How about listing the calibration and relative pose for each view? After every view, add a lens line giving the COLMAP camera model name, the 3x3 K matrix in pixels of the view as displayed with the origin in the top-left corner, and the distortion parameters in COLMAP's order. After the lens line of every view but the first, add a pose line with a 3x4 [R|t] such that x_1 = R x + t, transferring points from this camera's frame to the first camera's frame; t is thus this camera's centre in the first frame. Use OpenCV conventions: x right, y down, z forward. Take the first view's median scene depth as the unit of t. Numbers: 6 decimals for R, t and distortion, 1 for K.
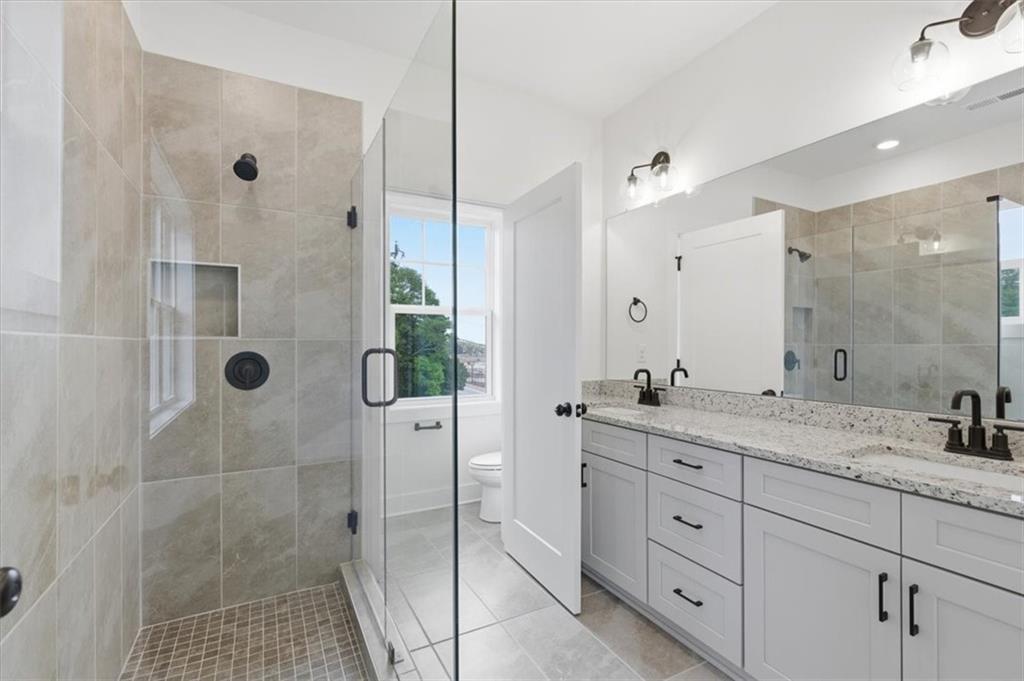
lens RADIAL K [[467.9, 0, 509.2], [0, 467.9, 343.3], [0, 0, 1]] dist [-0.000483, 0.002136]
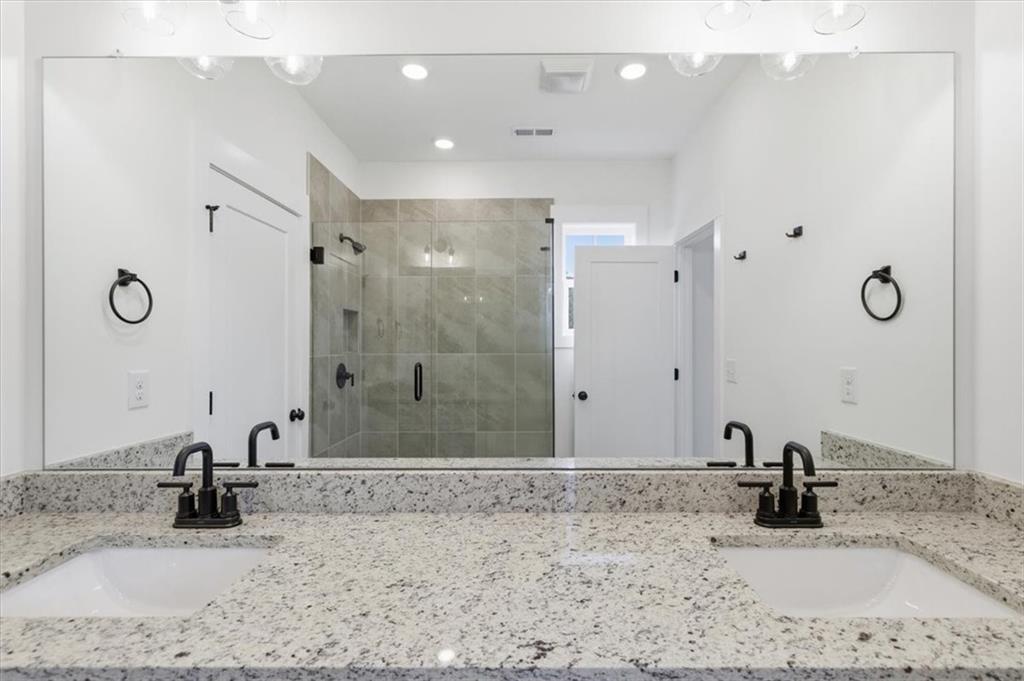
lens RADIAL K [[467.9, 0, 521.3], [0, 467.9, 344.1], [0, 0, 1]] dist [-0.000483, 0.002136]
pose [[0.465556, -0.006919, 0.884992, 0.081913], [0.000184, 0.999970, 0.007721, -0.052168], [-0.885019, -0.003432, 0.465543, 0.810002]]
